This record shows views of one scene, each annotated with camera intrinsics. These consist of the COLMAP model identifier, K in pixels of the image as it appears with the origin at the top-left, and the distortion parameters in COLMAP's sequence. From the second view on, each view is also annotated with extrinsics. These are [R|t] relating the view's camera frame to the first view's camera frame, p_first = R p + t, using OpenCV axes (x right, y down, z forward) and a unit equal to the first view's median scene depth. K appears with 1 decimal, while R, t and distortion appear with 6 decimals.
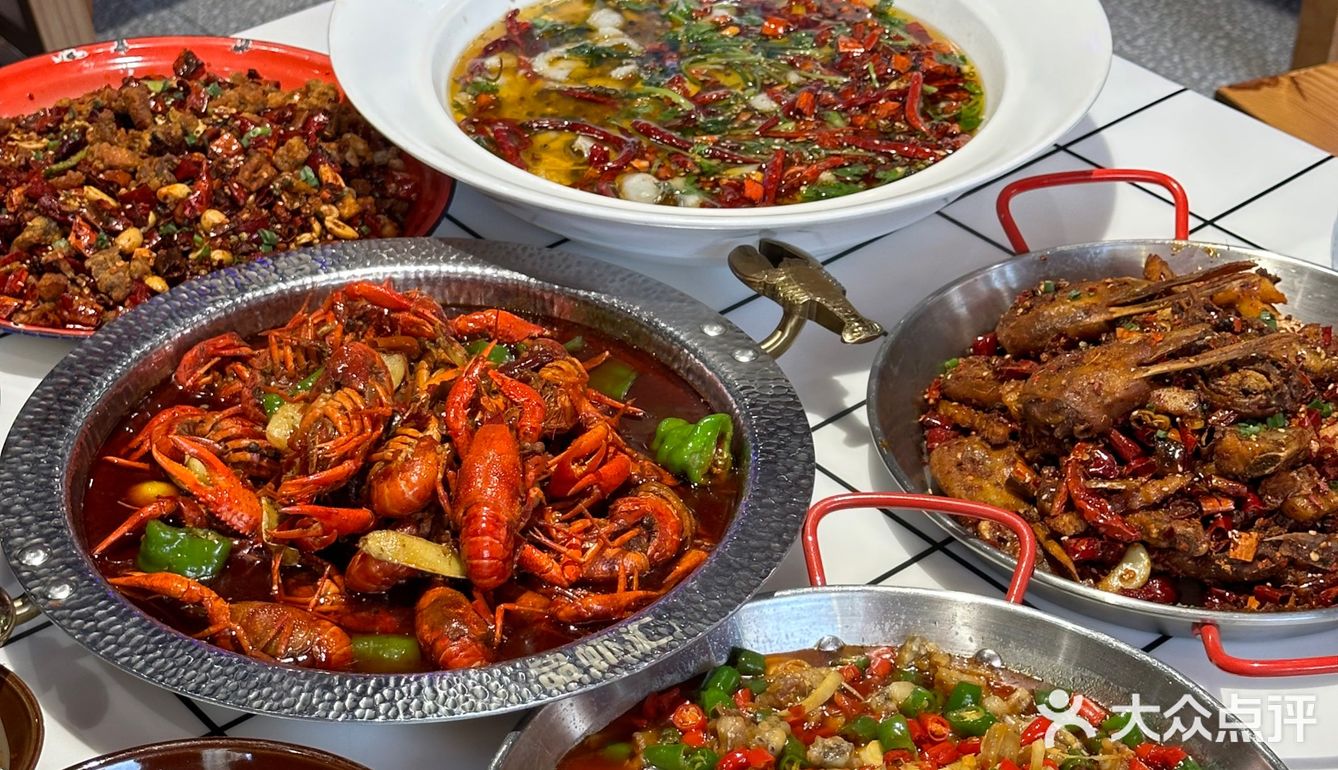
lens RADIAL K [[2826.9, 0, 668.4], [0, 2826.9, 381.3], [0, 0, 1]] dist [0.201080, 0.000000]
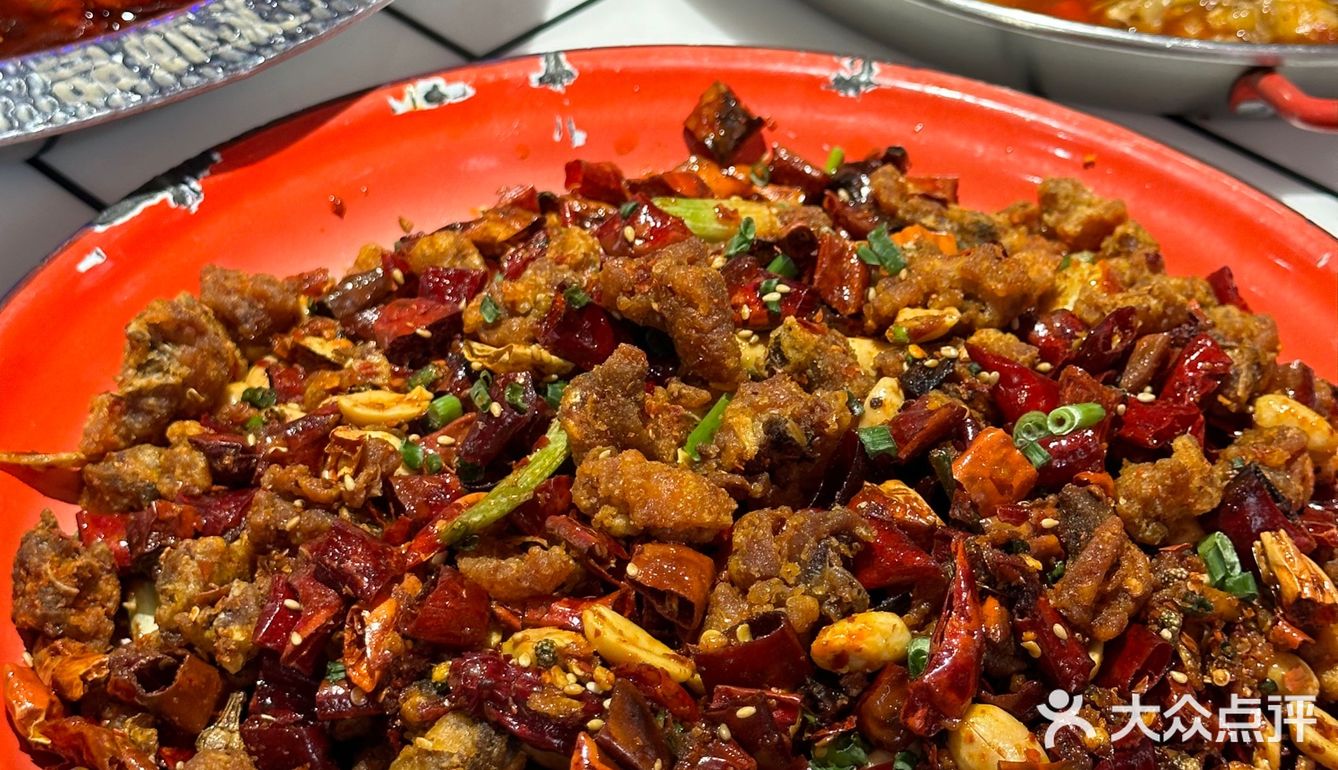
lens RADIAL K [[2826.9, 0, 669.9], [0, 2826.9, 384.5], [0, 0, 1]] dist [0.201080, 0.000000]
pose [[0.998976, 0.045057, 0.004209, -0.194164], [-0.045247, 0.996116, 0.075541, -0.115539], [-0.000789, -0.075654, 0.997134, 0.673912]]
